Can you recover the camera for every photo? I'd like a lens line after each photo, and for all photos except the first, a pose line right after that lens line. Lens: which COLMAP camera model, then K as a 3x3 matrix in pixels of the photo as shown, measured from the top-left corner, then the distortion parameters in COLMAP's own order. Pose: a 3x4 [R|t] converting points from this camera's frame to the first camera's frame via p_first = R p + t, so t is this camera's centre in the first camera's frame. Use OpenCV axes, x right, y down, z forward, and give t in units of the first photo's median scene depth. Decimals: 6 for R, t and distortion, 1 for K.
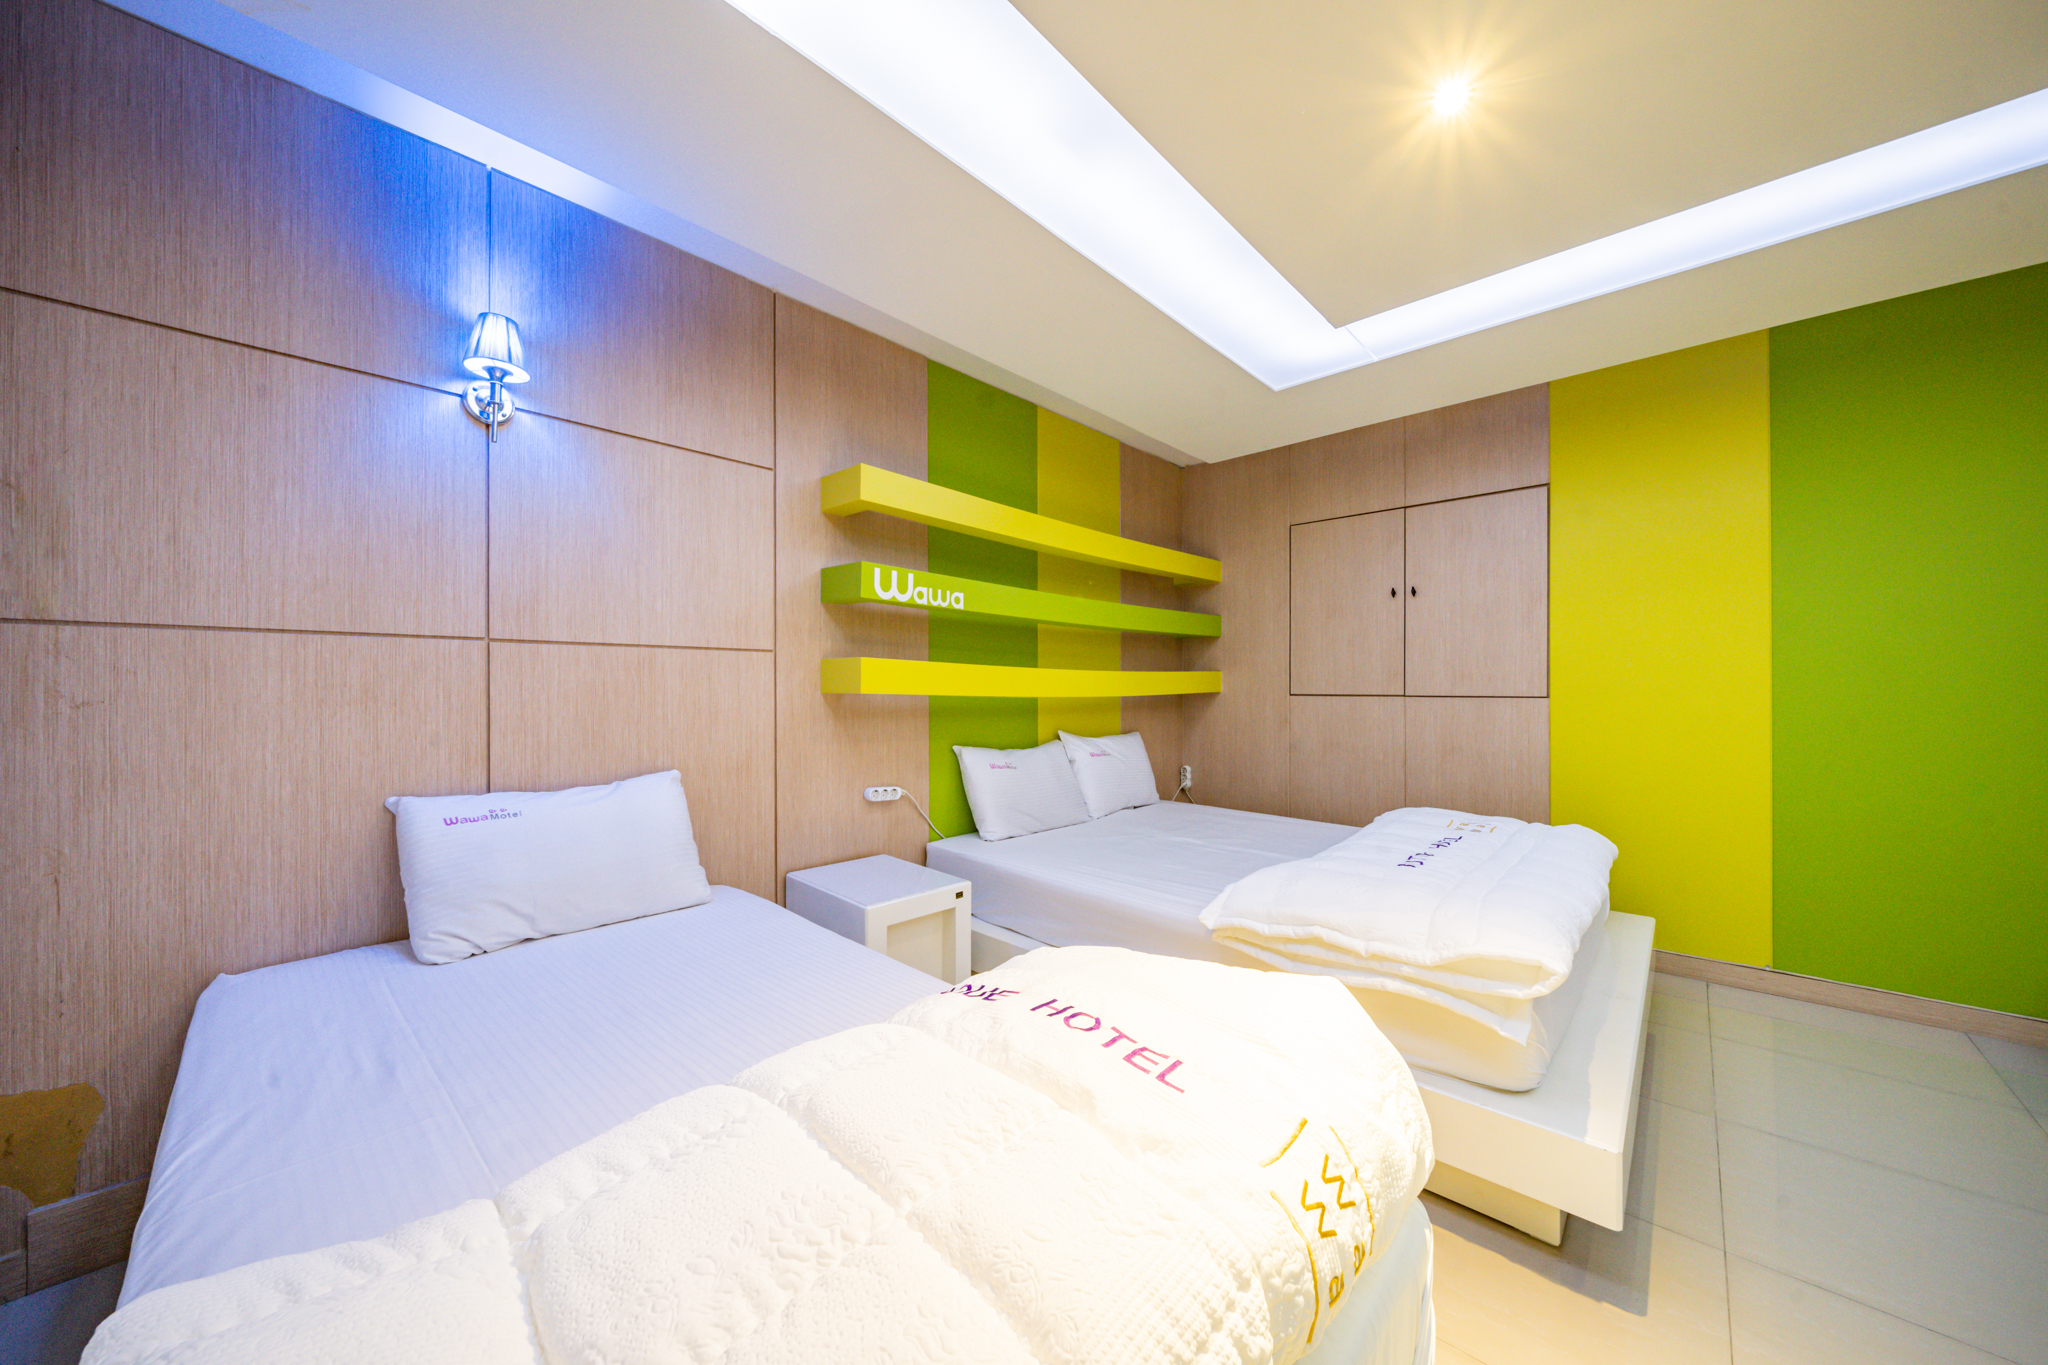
lens RADIAL K [[708.7, 0, 1012.4], [0, 708.7, 689.4], [0, 0, 1]] dist [-0.002822, -0.000393]
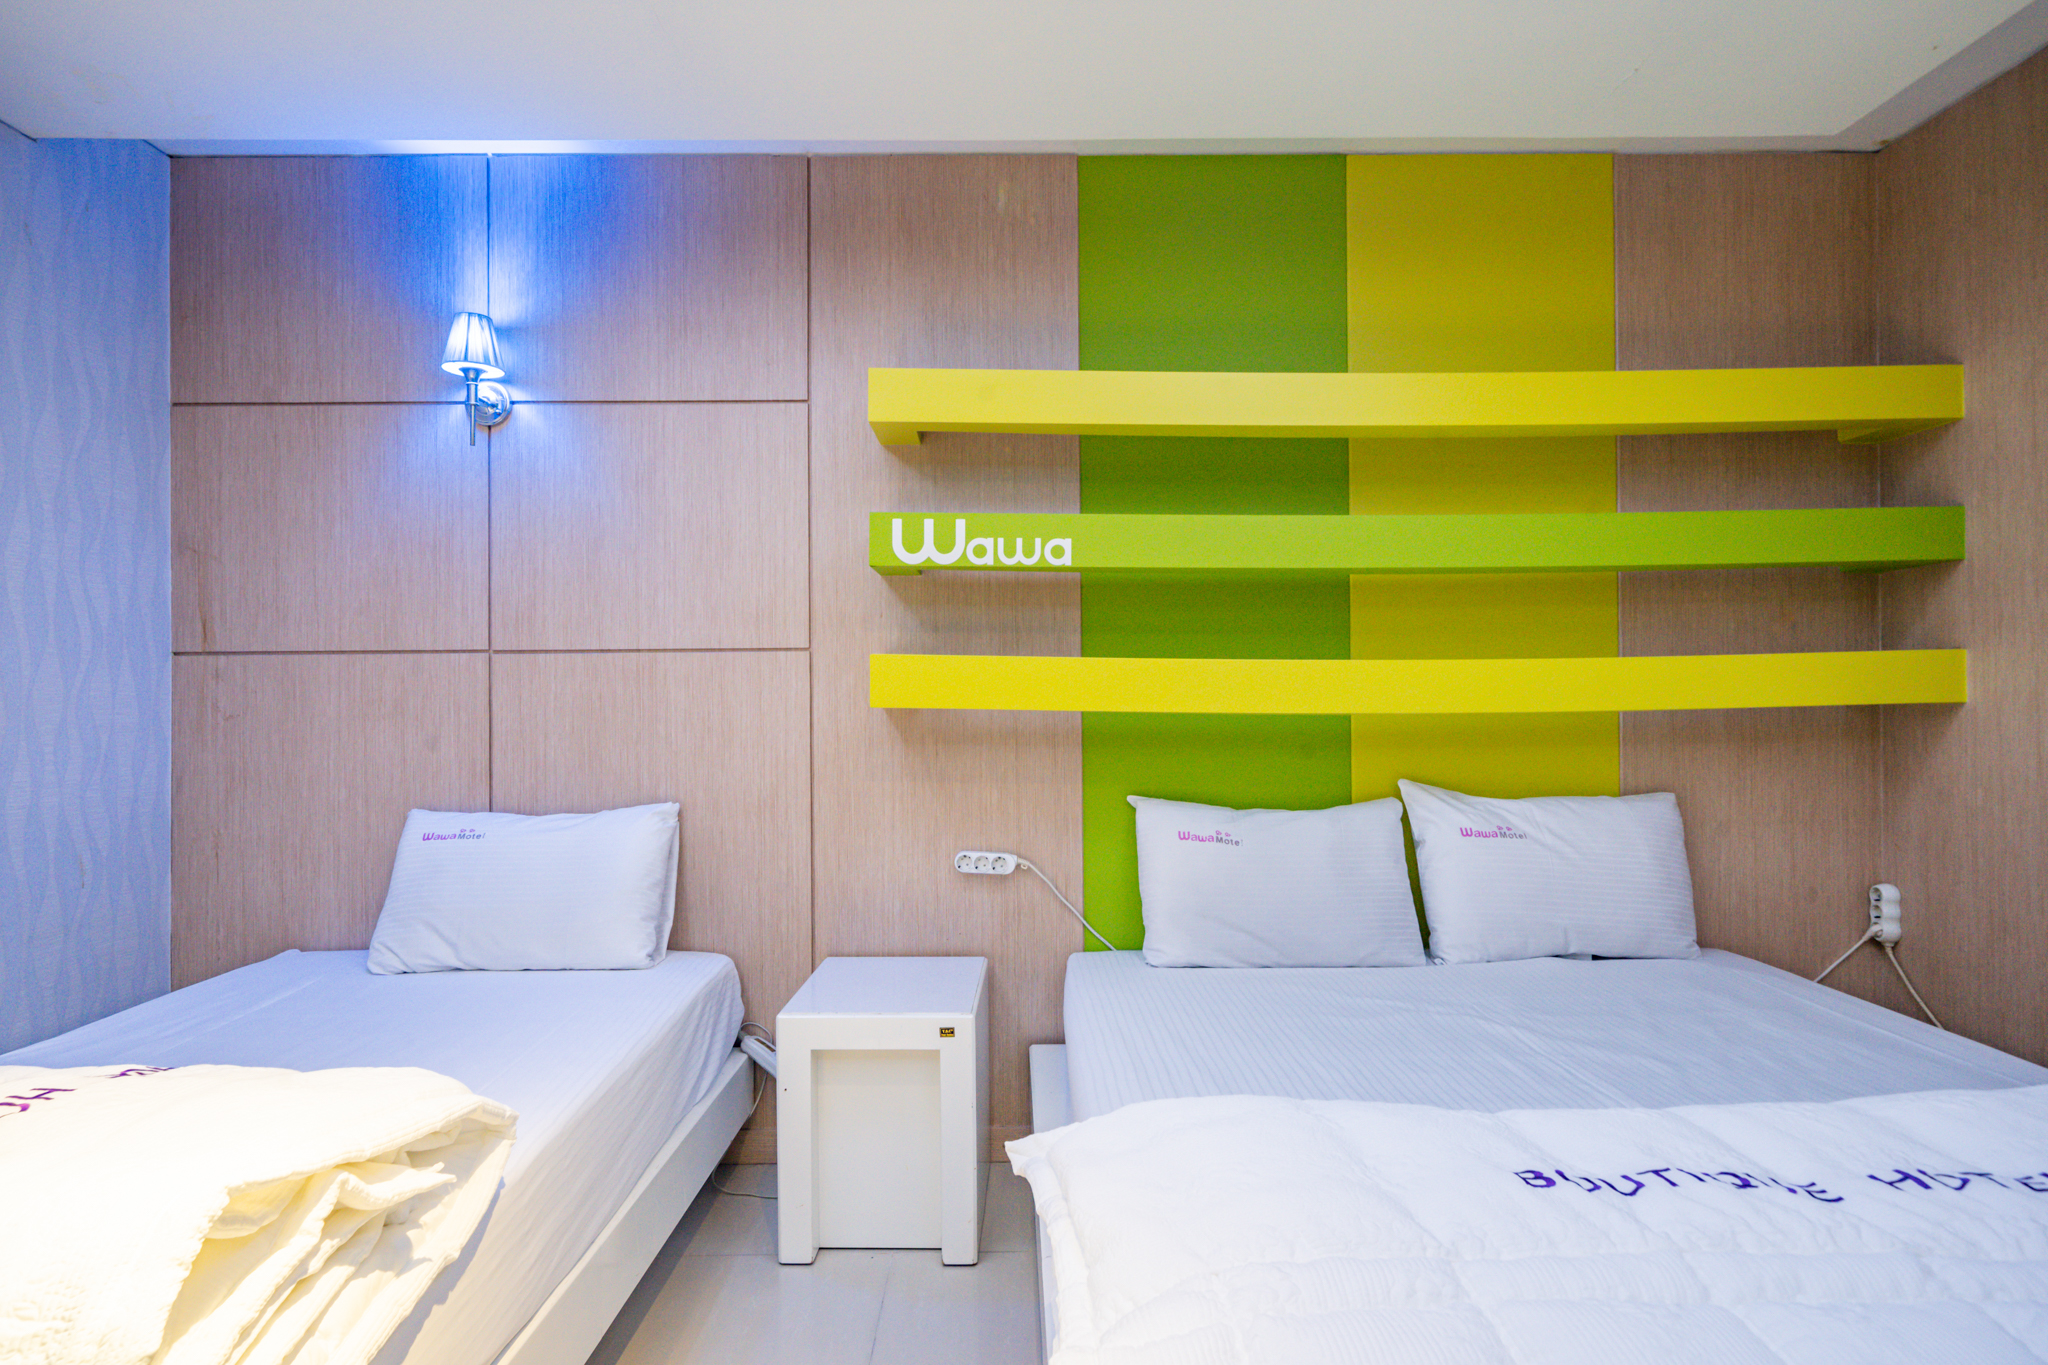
lens RADIAL K [[1155.5, 0, 1023.5], [0, 1155.5, 699.6], [0, 0, 1]] dist [0.002427, 0.000513]
pose [[0.697544, -0.006513, -0.716513, 0.670658], [0.005426, 0.999978, -0.003808, 0.003416], [0.716522, -0.001231, 0.697564, 0.328716]]
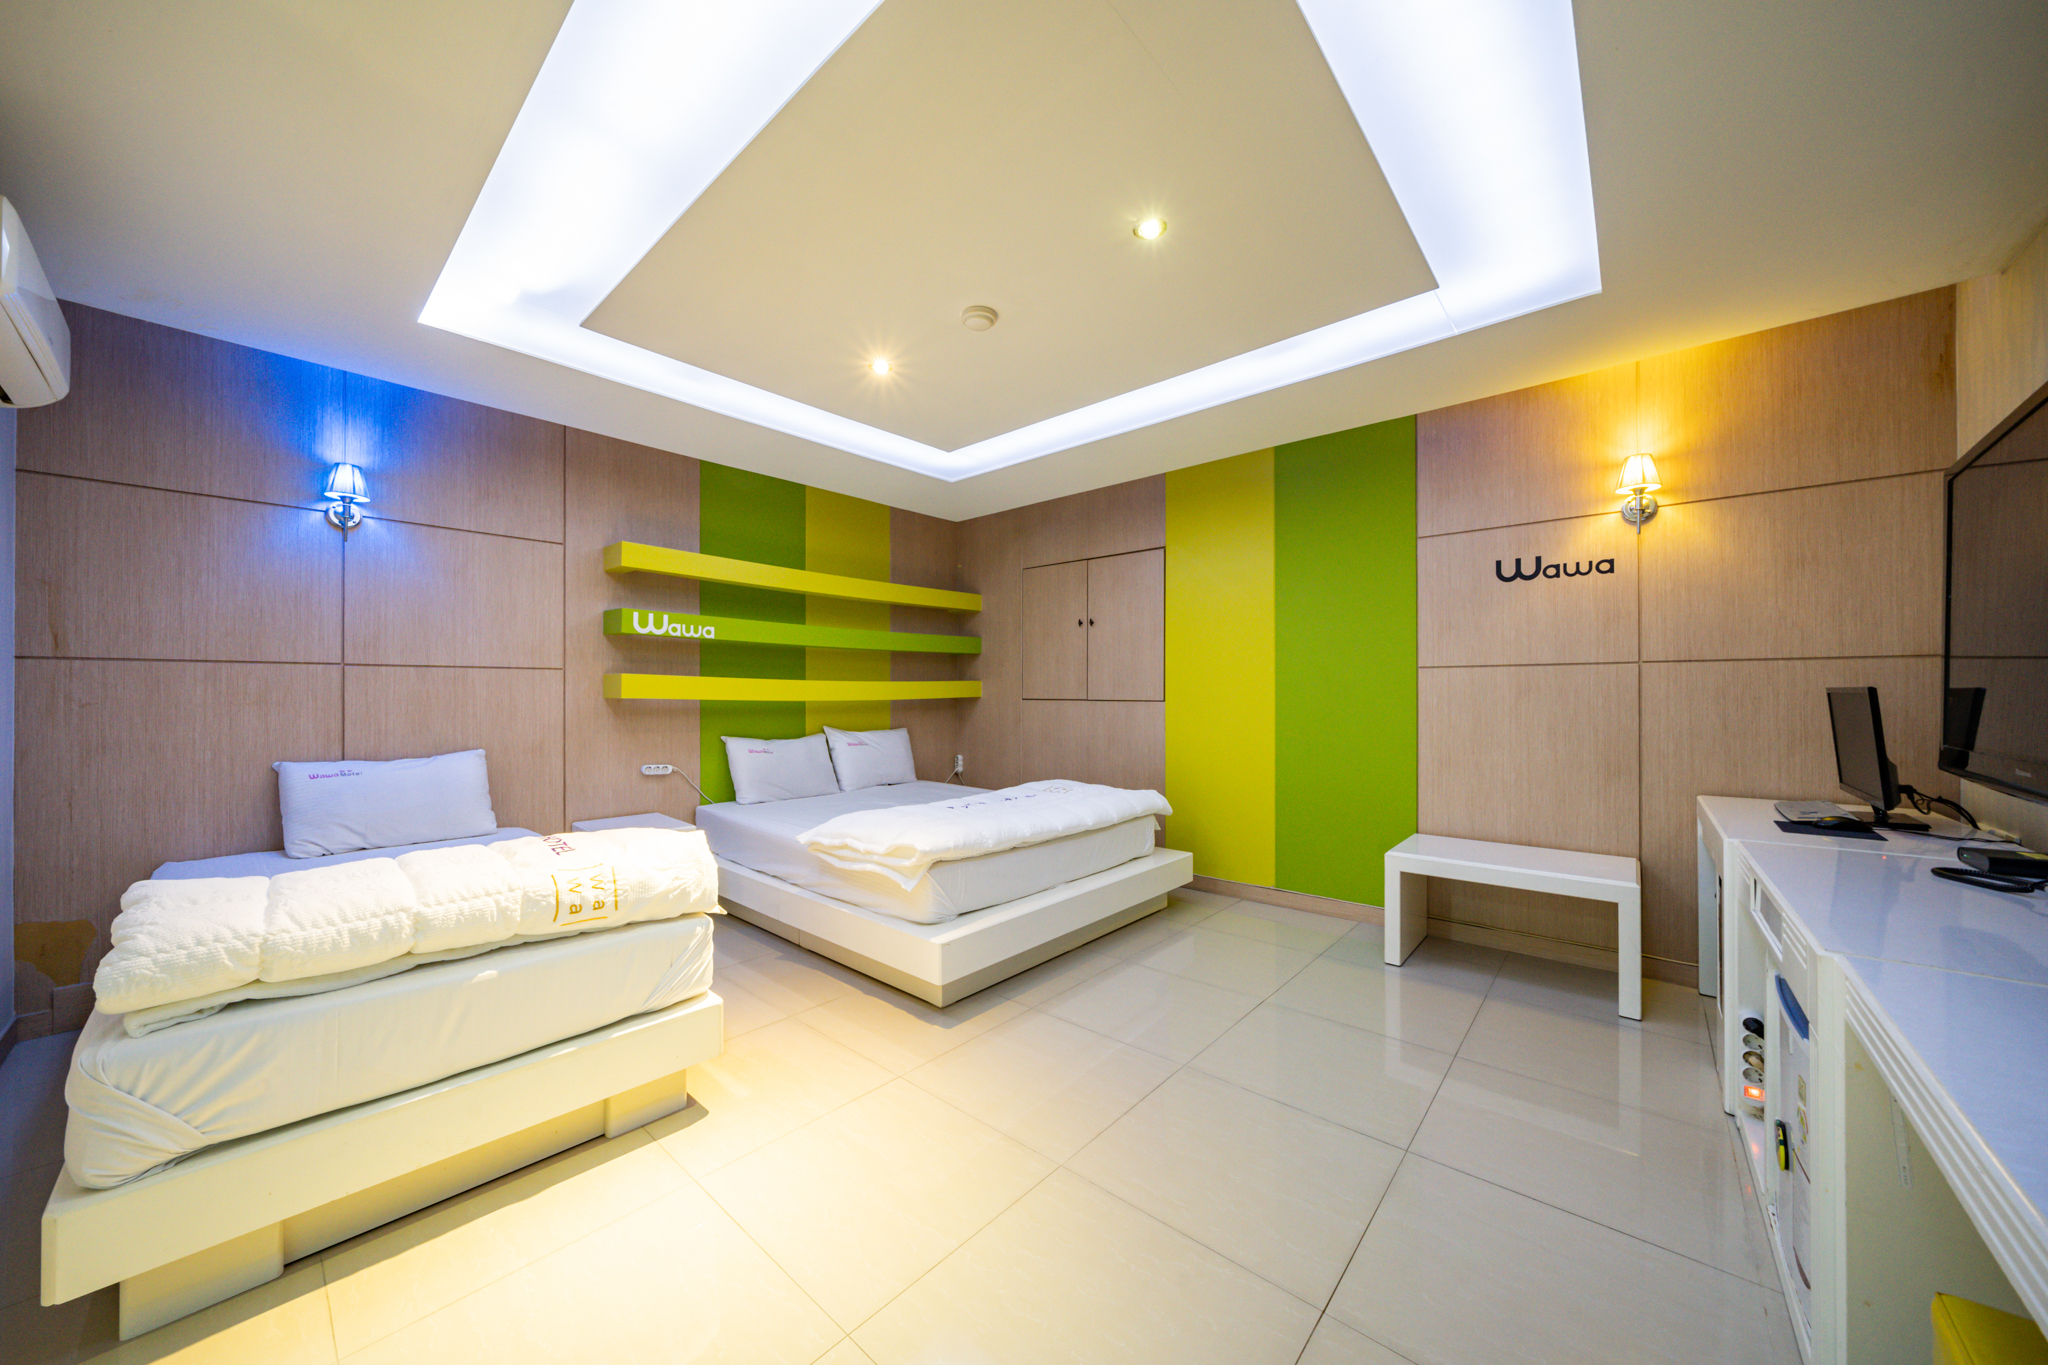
lens RADIAL K [[708.7, 0, 1017.0], [0, 708.7, 692.3], [0, 0, 1]] dist [-0.002822, -0.000393]
pose [[0.999394, 0.000293, 0.034795, 0.543130], [-0.000206, 0.999997, -0.002502, -0.002961], [-0.034795, 0.002494, 0.999391, -0.482969]]
